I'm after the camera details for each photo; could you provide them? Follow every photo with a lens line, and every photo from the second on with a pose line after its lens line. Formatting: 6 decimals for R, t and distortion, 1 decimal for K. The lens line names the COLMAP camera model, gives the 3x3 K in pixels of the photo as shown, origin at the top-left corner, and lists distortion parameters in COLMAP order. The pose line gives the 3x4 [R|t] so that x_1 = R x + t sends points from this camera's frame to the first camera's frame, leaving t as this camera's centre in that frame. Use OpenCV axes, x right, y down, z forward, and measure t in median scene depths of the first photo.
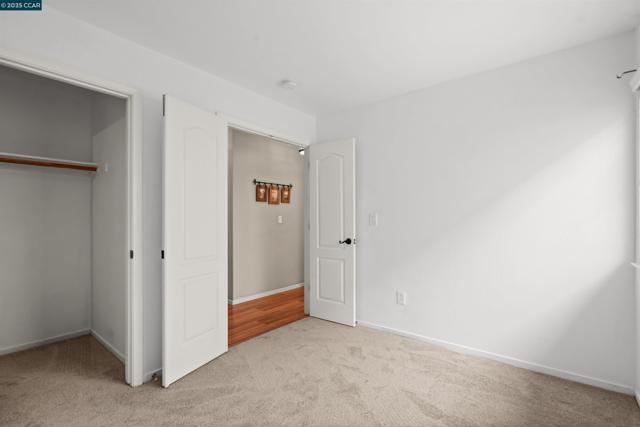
lens RADIAL K [[291.9, 0, 320.0], [0, 291.9, 213.5], [0, 0, 1]] dist [-0.008016, -0.000186]
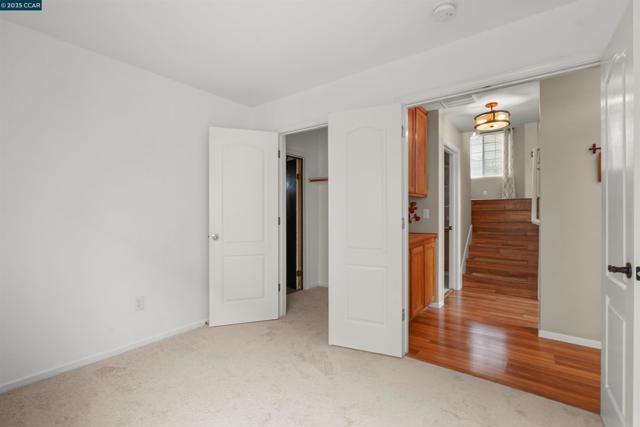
lens RADIAL K [[291.9, 0, 320.0], [0, 291.9, 213.5], [0, 0, 1]] dist [-0.008016, -0.000186]
pose [[0.020274, 0.002817, -0.999790, 0.469703], [0.020938, 0.999776, 0.003242, 0.011147], [0.999575, -0.020999, 0.020211, 0.589538]]
